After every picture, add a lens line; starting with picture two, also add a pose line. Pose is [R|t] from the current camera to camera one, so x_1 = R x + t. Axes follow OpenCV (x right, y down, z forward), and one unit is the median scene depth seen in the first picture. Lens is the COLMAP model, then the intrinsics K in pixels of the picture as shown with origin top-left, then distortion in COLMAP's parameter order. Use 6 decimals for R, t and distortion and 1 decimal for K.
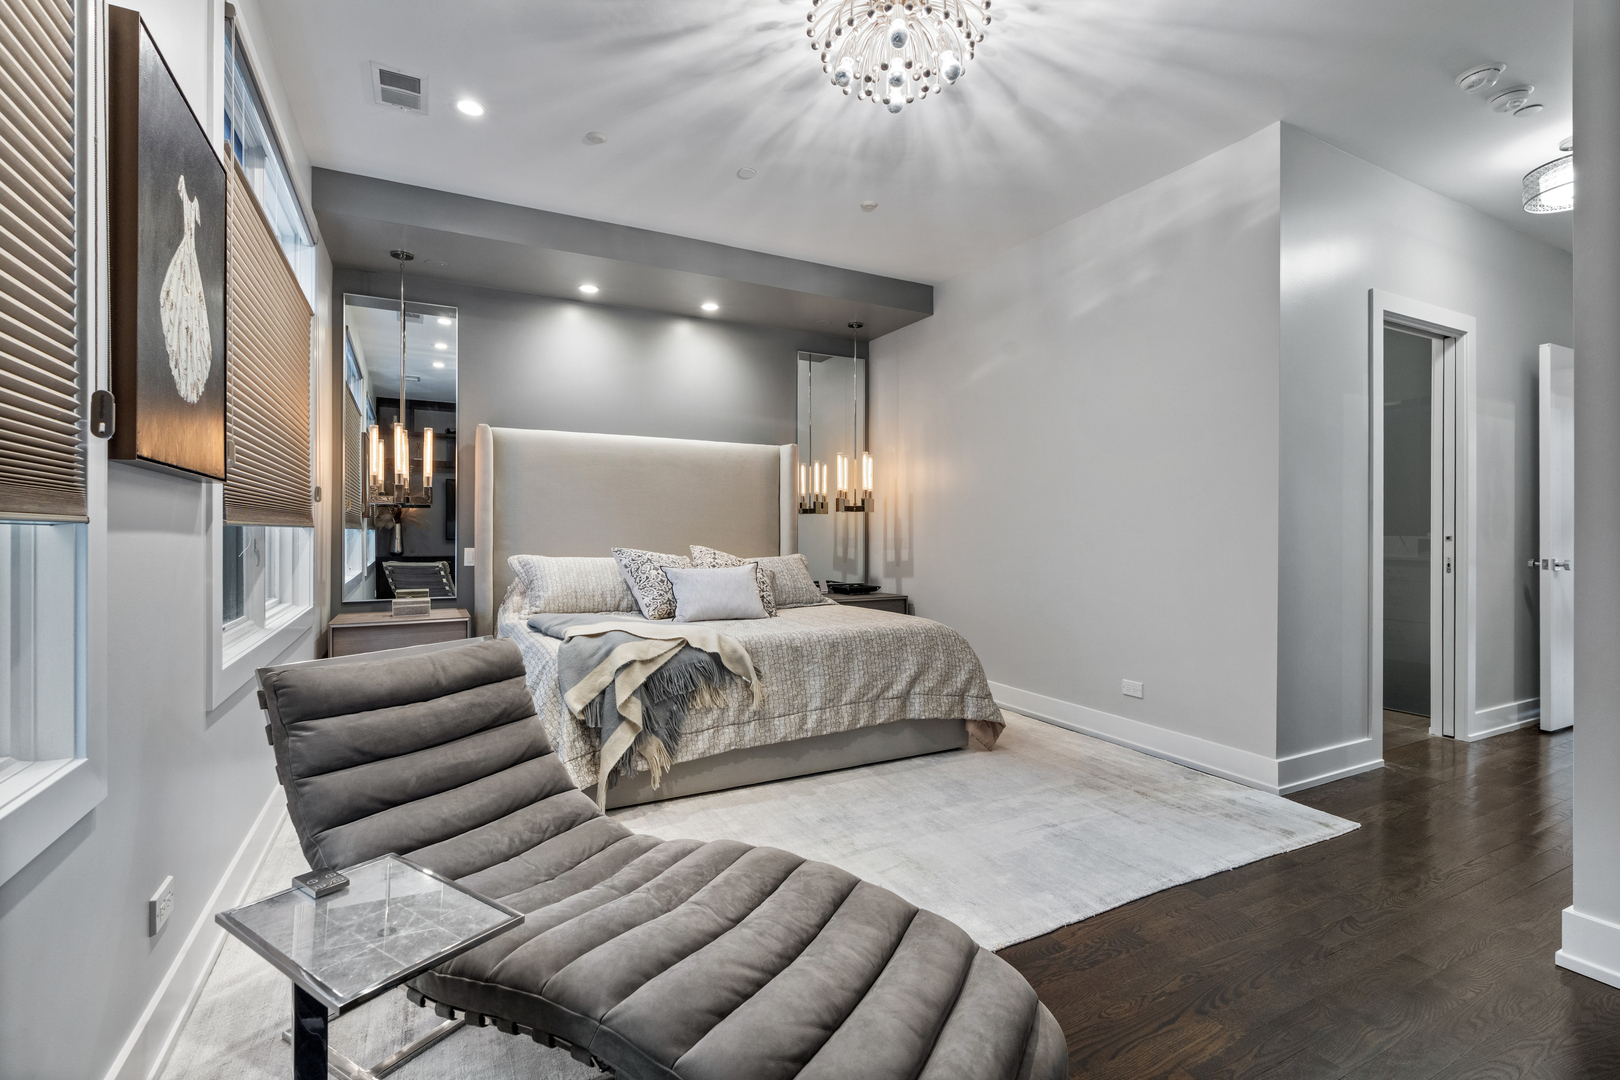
lens RADIAL K [[728.8, 0, 811.6], [0, 728.8, 529.8], [0, 0, 1]] dist [-0.018282, 0.006270]
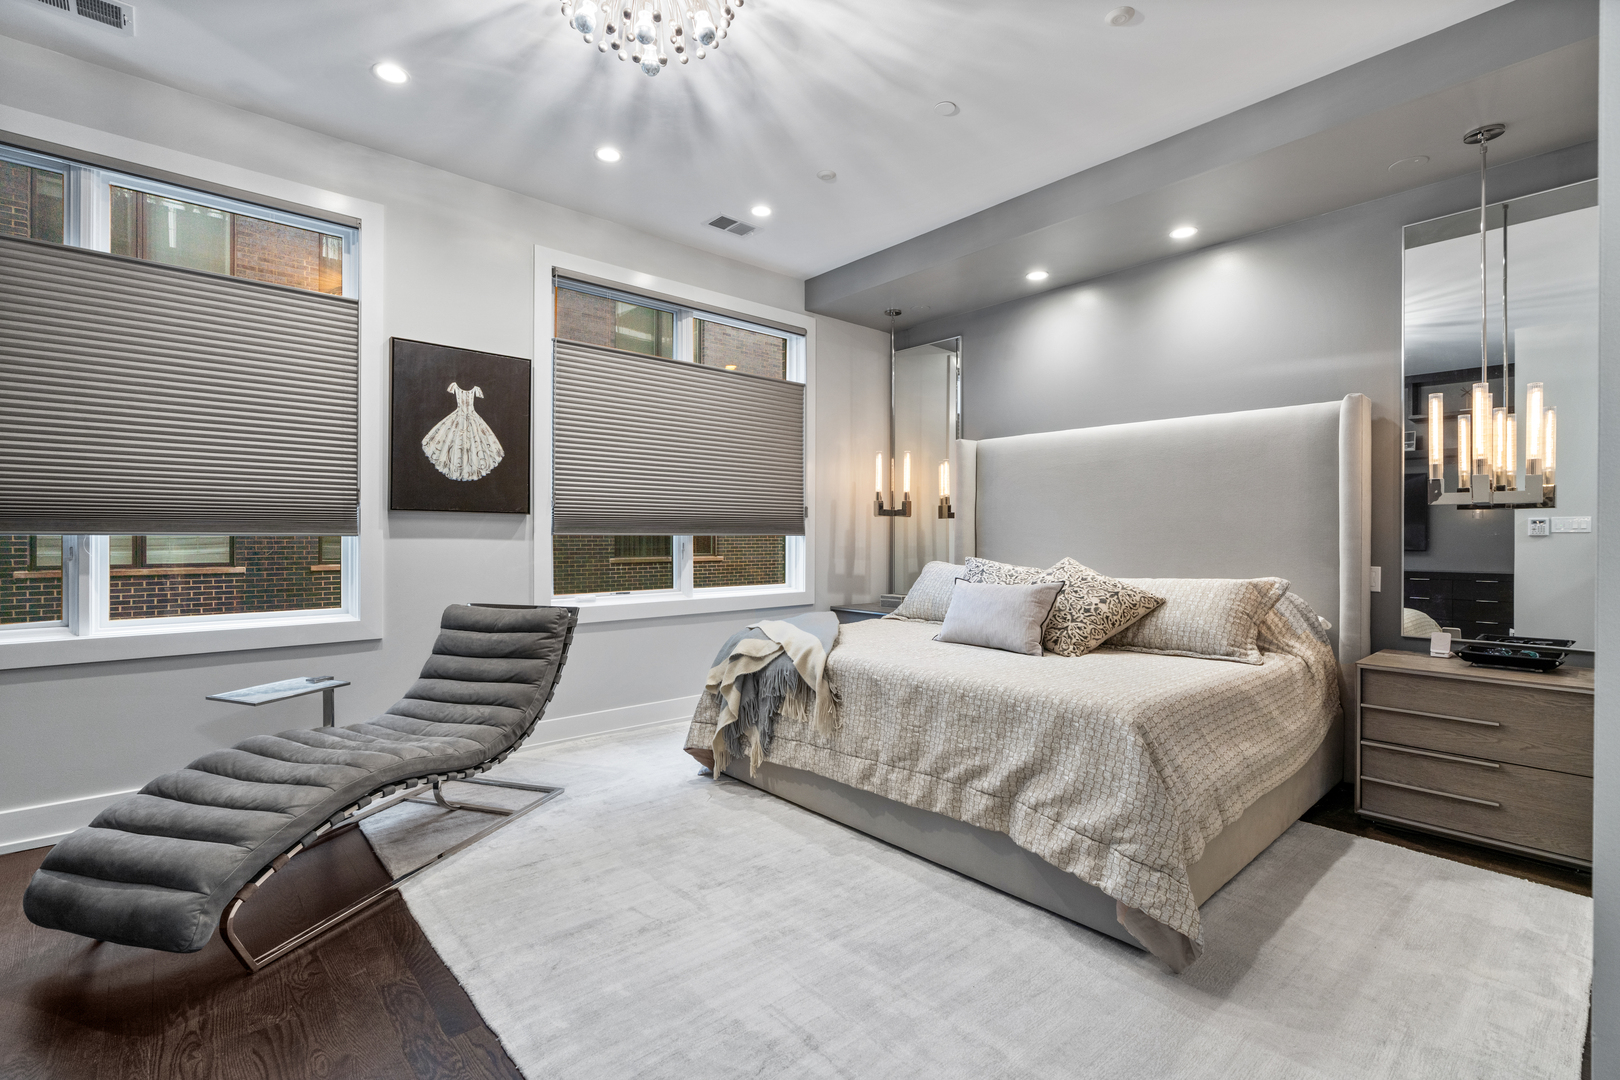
lens RADIAL K [[730.9, 0, 803.0], [0, 730.9, 536.1], [0, 0, 1]] dist [-0.014766, 0.006452]
pose [[0.228418, -0.000653, -0.973563, 0.783695], [0.000231, 1.000000, -0.000617, -0.002424], [0.973563, -0.000084, 0.228418, 0.746779]]
